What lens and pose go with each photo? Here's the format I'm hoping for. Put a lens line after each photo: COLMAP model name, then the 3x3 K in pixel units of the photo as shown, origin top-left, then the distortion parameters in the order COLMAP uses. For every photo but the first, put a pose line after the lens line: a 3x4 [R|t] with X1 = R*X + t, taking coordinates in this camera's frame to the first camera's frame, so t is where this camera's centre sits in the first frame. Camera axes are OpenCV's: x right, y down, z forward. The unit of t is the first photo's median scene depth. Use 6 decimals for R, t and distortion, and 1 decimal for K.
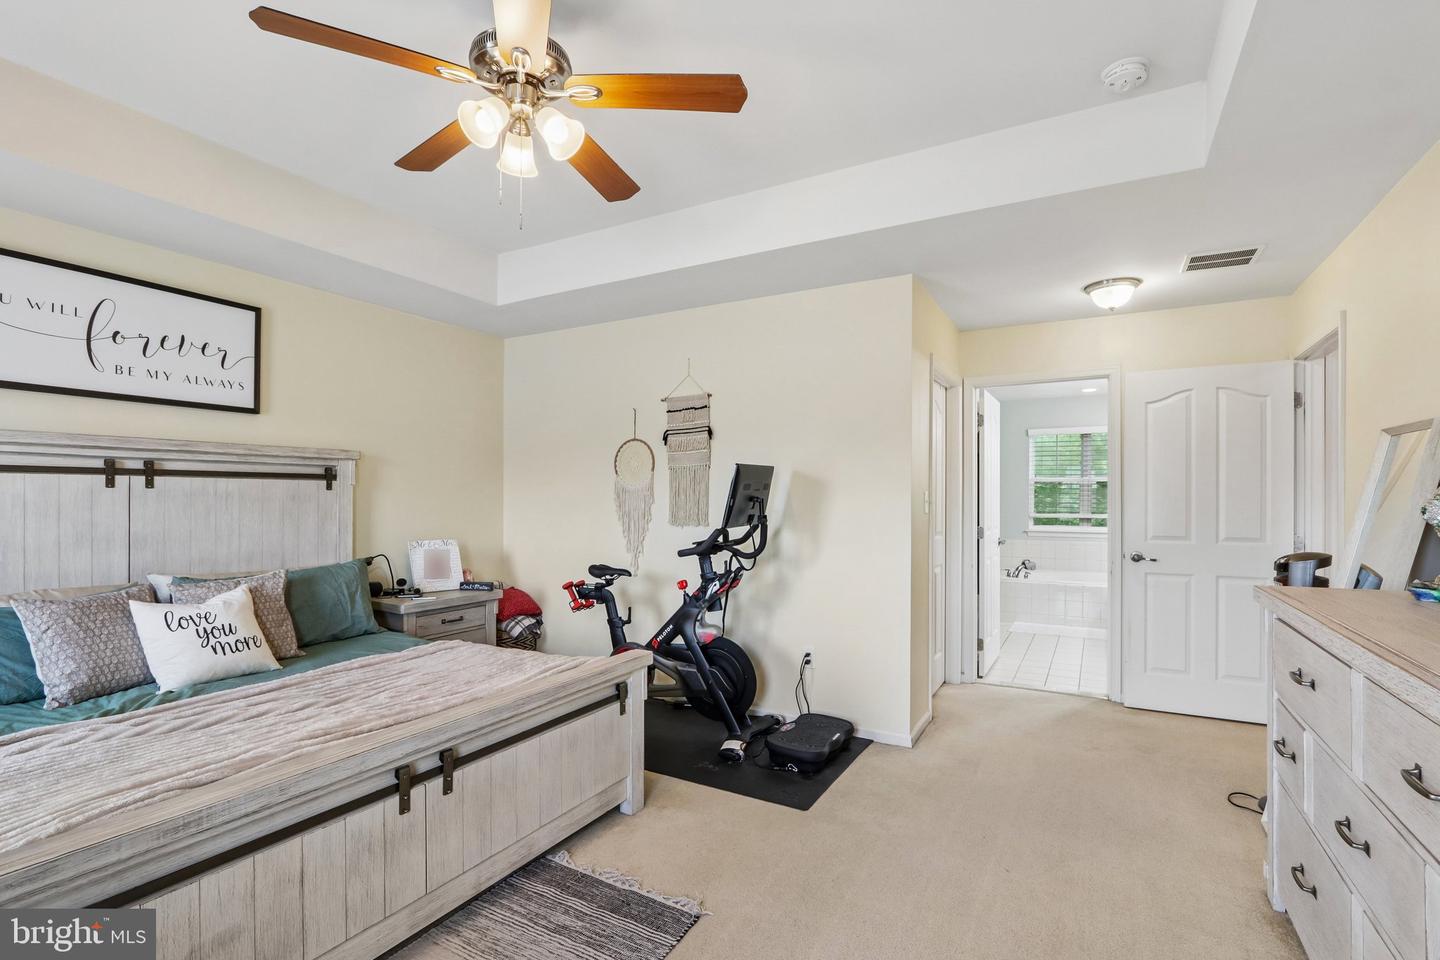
lens RADIAL K [[668.8, 0, 712.0], [0, 668.8, 493.4], [0, 0, 1]] dist [-0.012368, -0.001531]
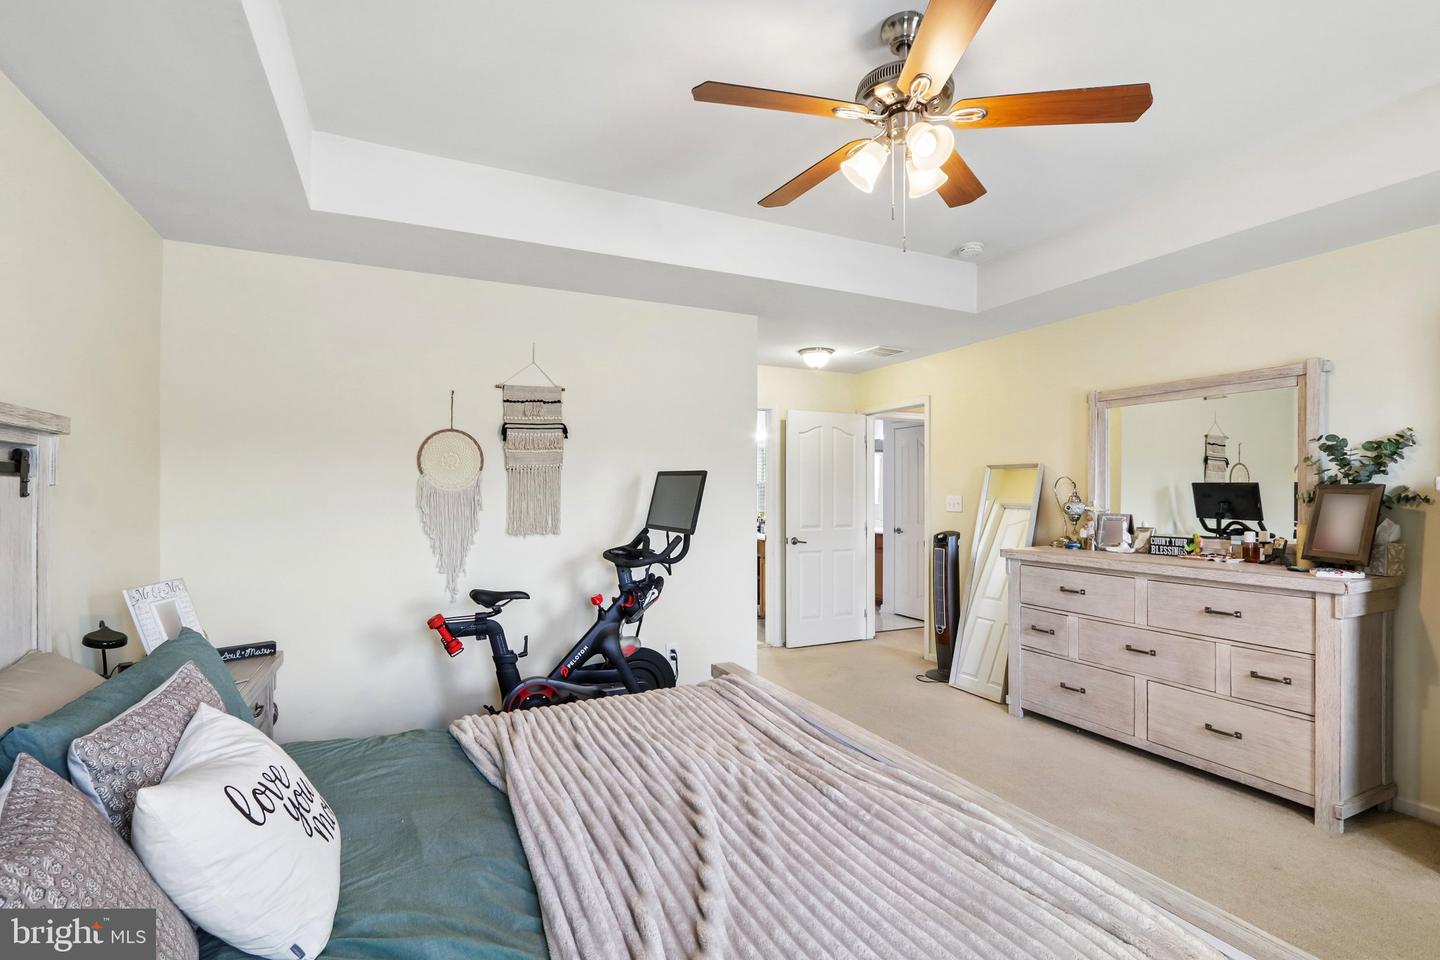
lens RADIAL K [[668.8, 0, 714.3], [0, 668.8, 483.0], [0, 0, 1]] dist [-0.012368, -0.001531]
pose [[0.572438, 0.012988, 0.819845, -0.658765], [-0.004726, 0.999910, -0.012541, -0.010113], [-0.819935, 0.003304, 0.572448, 0.327589]]
